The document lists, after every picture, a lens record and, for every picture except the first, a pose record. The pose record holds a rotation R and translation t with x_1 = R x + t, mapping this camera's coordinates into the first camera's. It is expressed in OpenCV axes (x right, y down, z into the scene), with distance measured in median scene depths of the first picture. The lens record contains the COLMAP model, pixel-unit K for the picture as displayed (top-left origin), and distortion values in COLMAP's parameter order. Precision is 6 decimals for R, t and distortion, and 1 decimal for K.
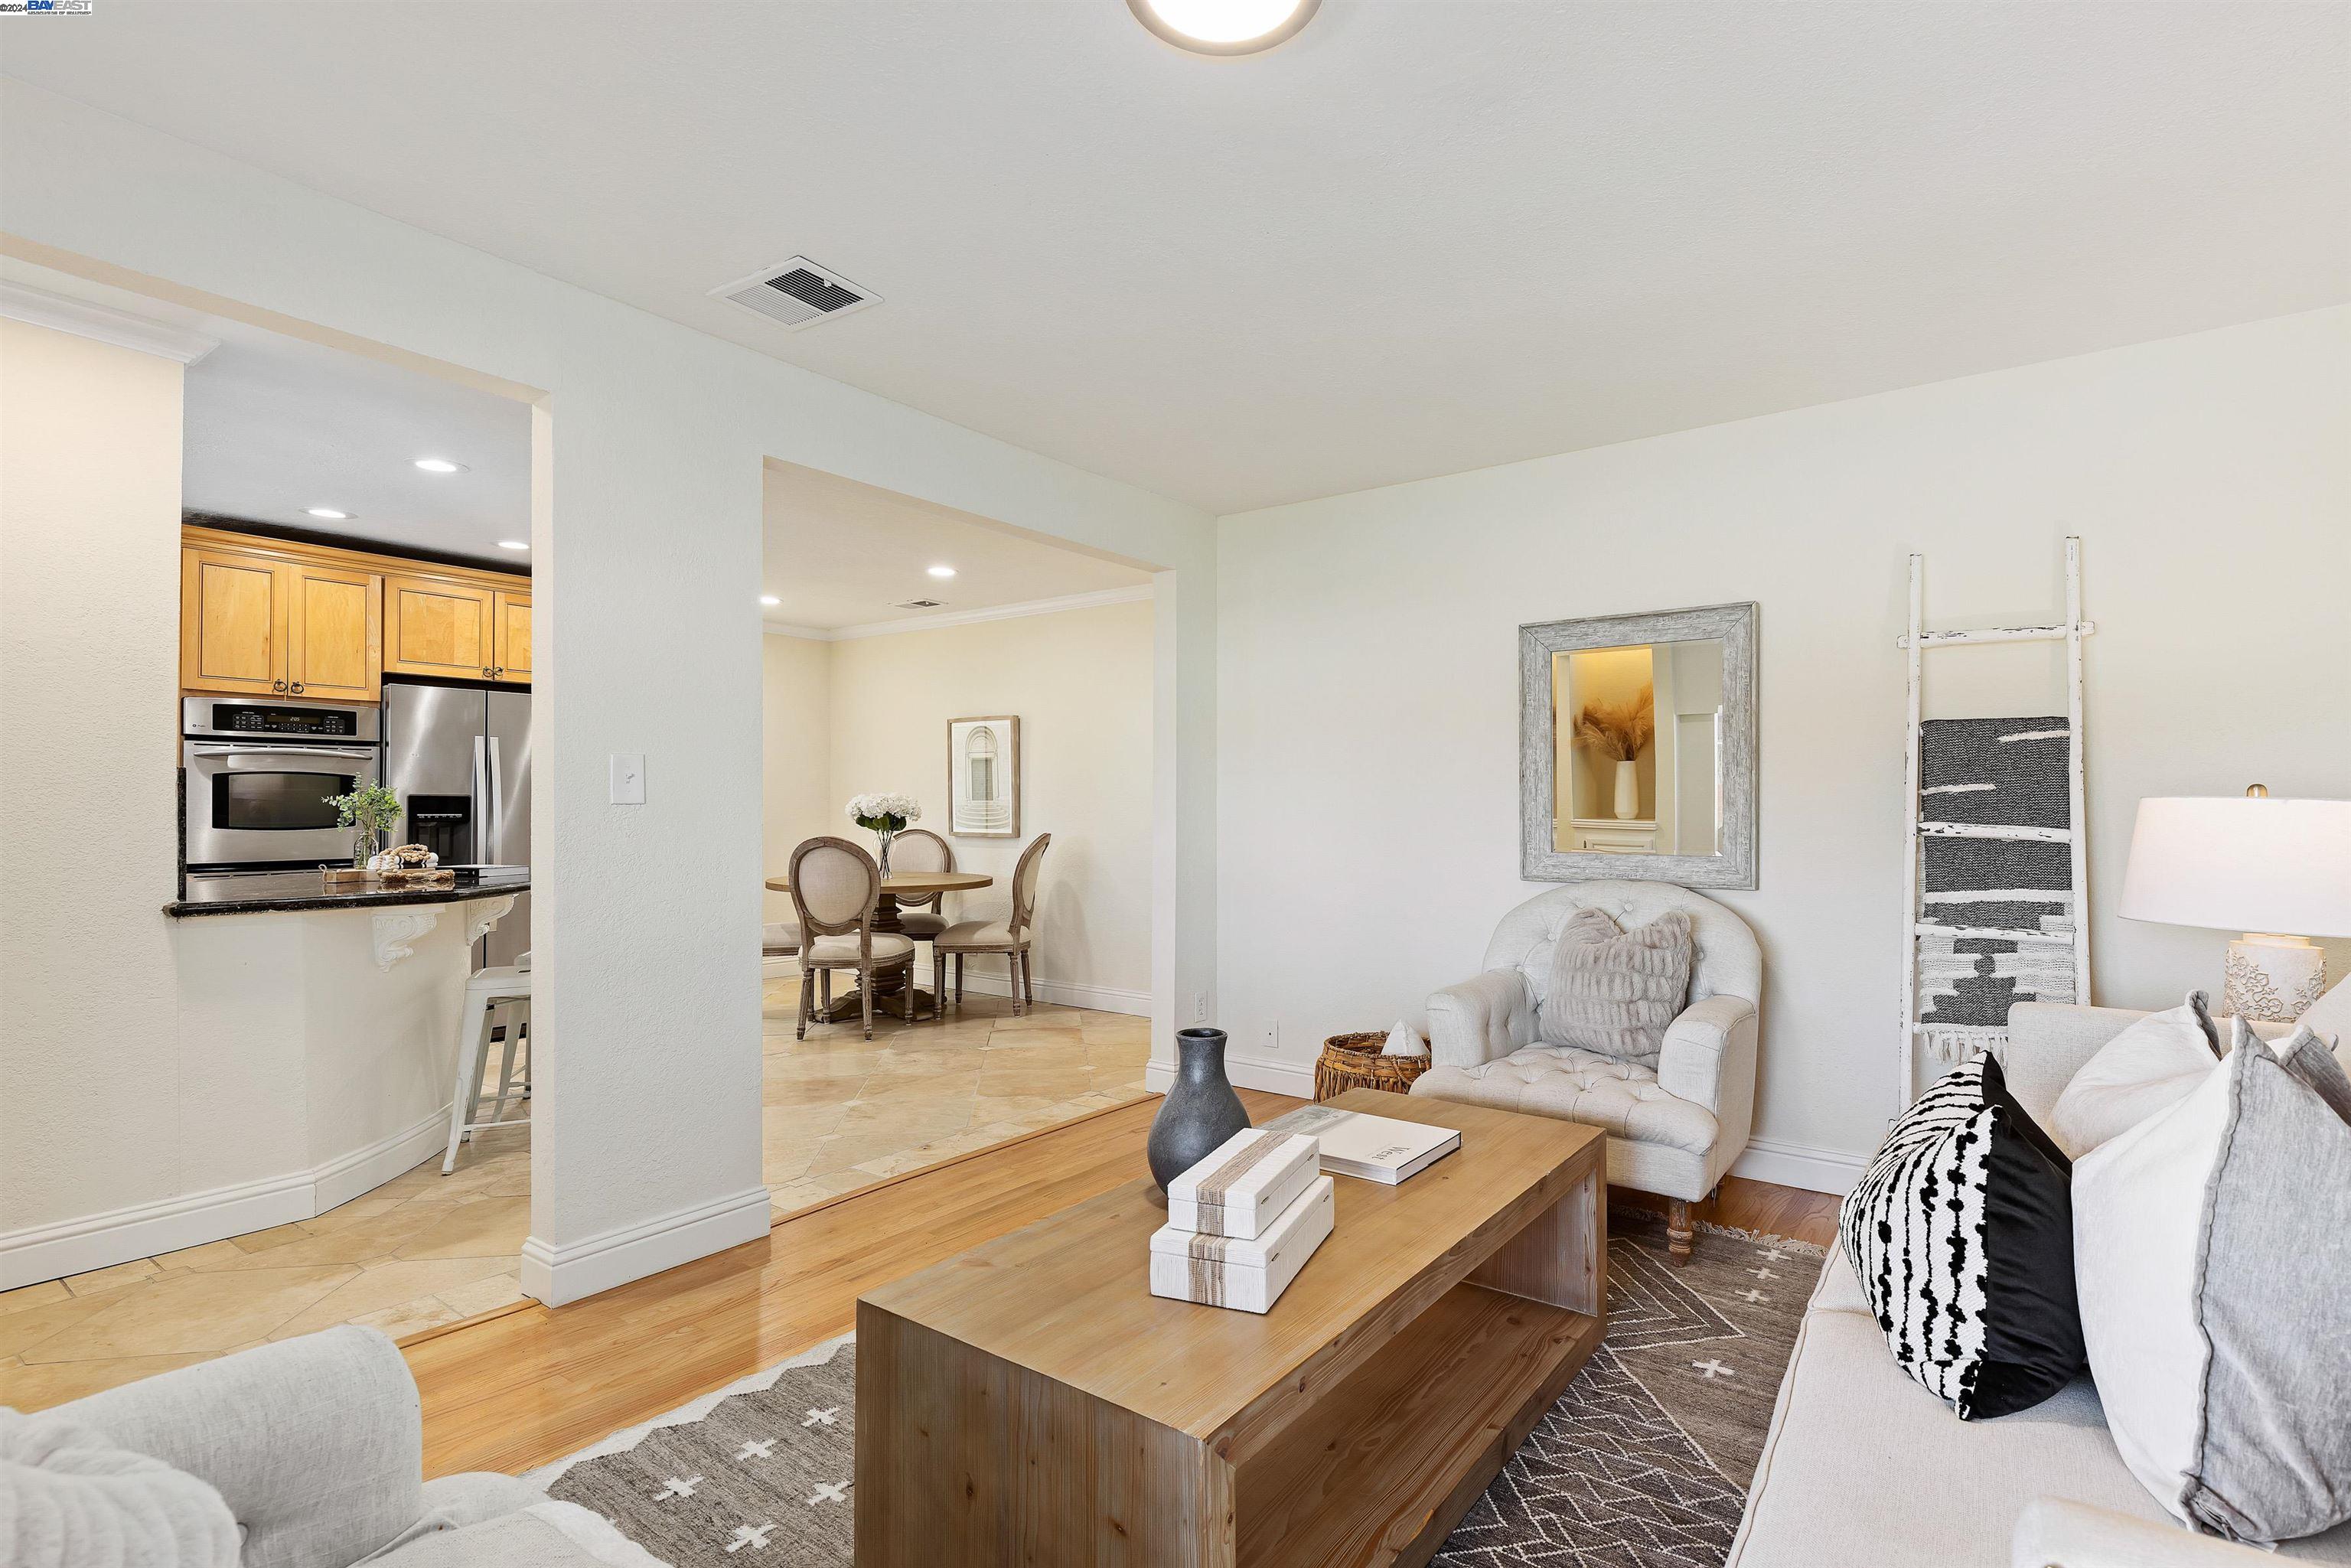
lens RADIAL K [[1074.6, 0, 1256.5], [0, 1074.6, 811.5], [0, 0, 1]] dist [0.009838, -0.003571]
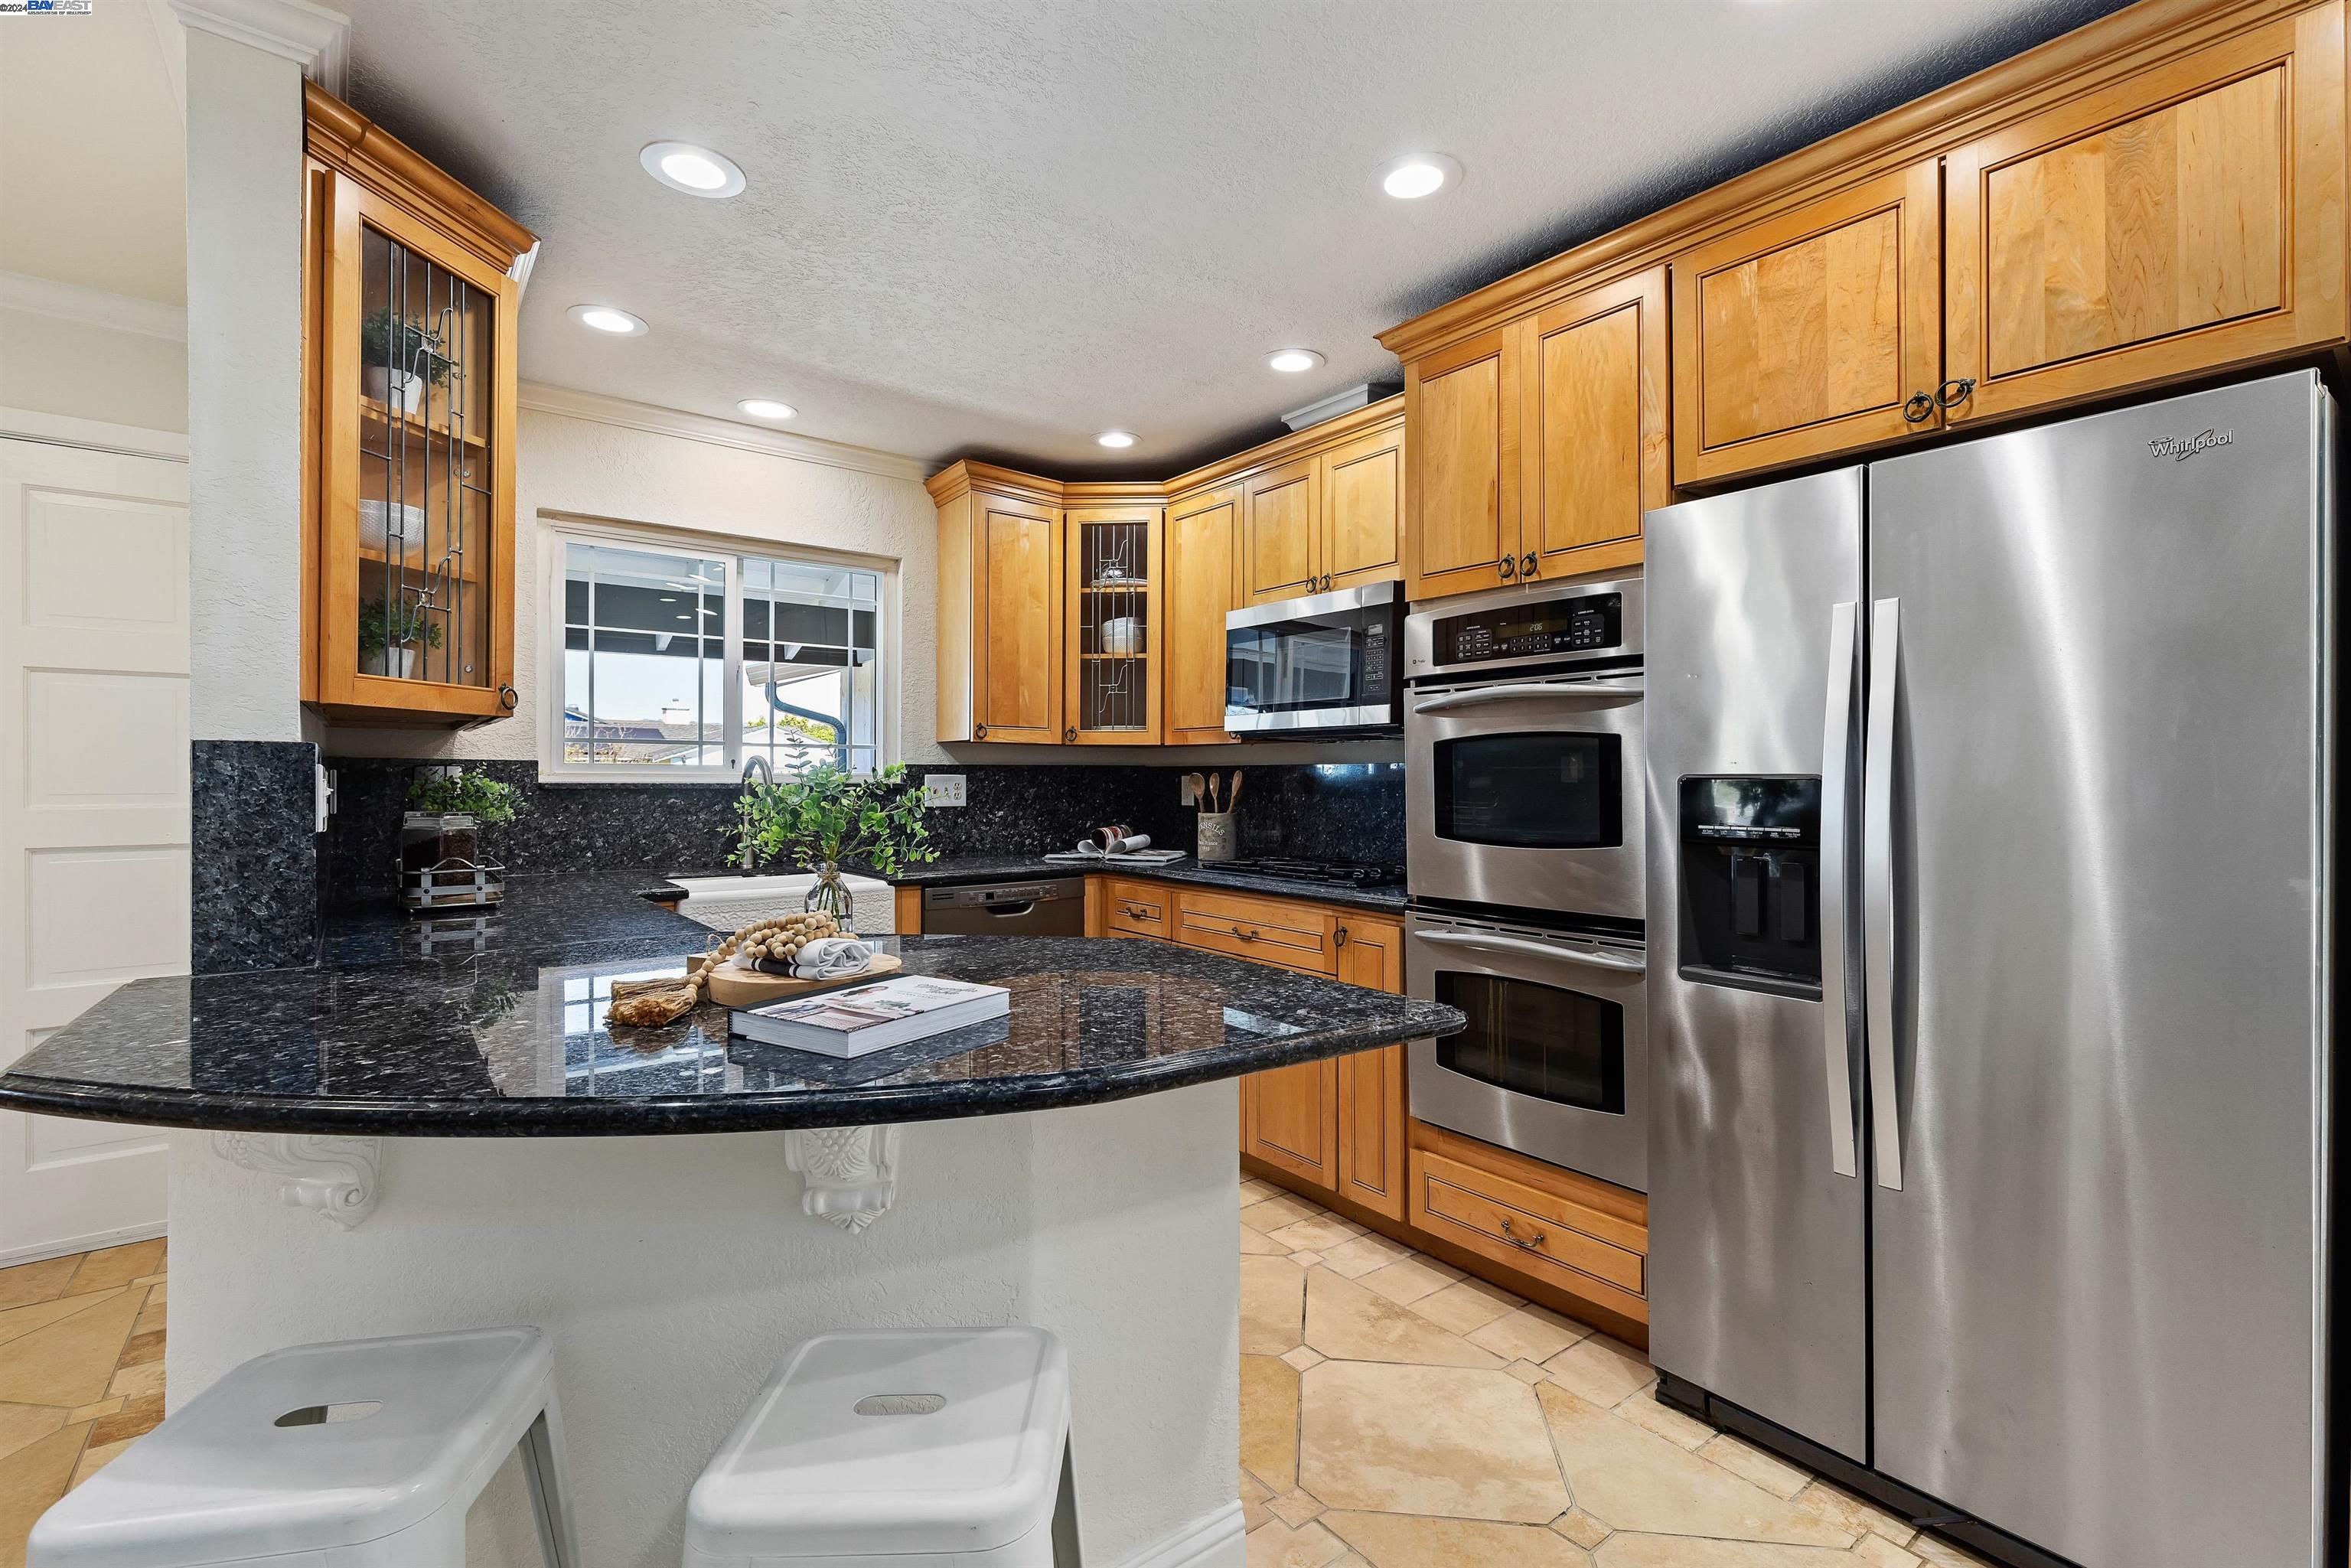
lens RADIAL K [[1074.6, 0, 1182.8], [0, 1074.6, 772.5], [0, 0, 1]] dist [0.009838, -0.003571]
pose [[-0.324974, -0.006239, -0.945702, -0.352022], [-0.005112, 0.999975, -0.004840, -0.014227], [0.945709, 0.003262, -0.324998, 0.974915]]
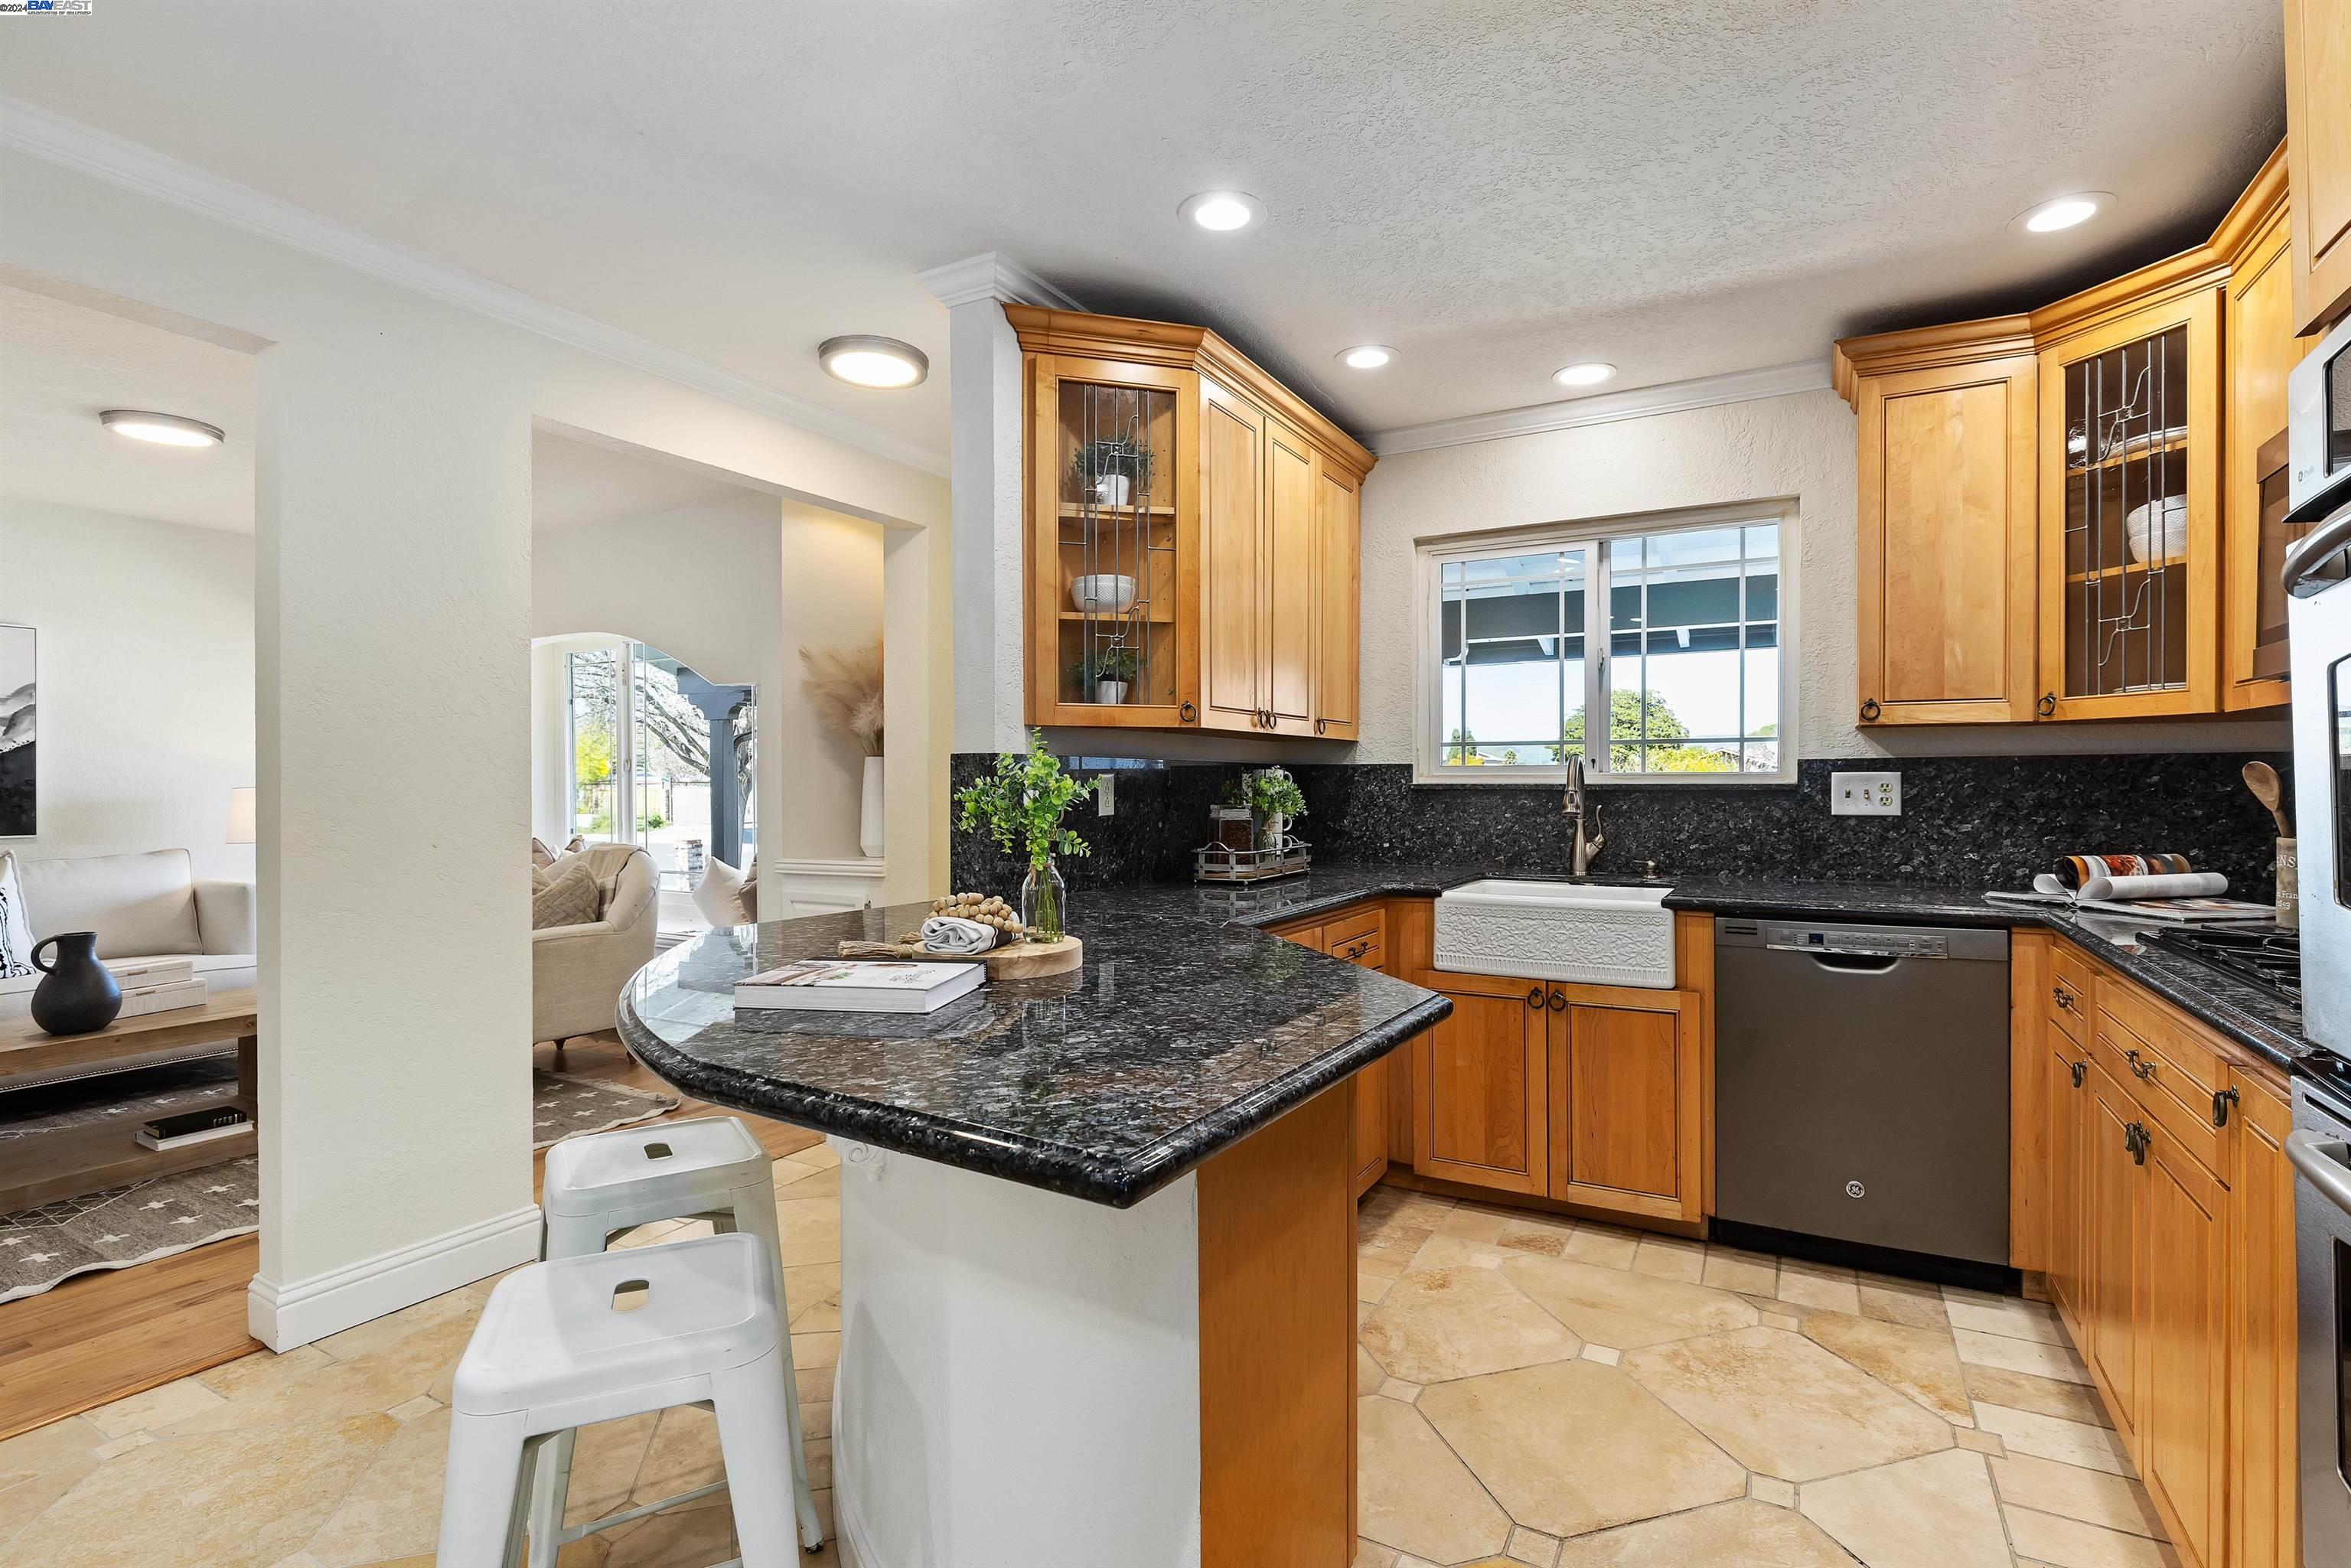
lens RADIAL K [[1074.6, 0, 1202.6], [0, 1074.6, 781.0], [0, 0, 1]] dist [0.009838, -0.003571]
pose [[-0.996579, 0.000683, -0.082648, -0.649904], [0.000775, 0.999999, -0.001084, -0.010191], [0.082647, -0.001144, -0.996578, 1.112353]]
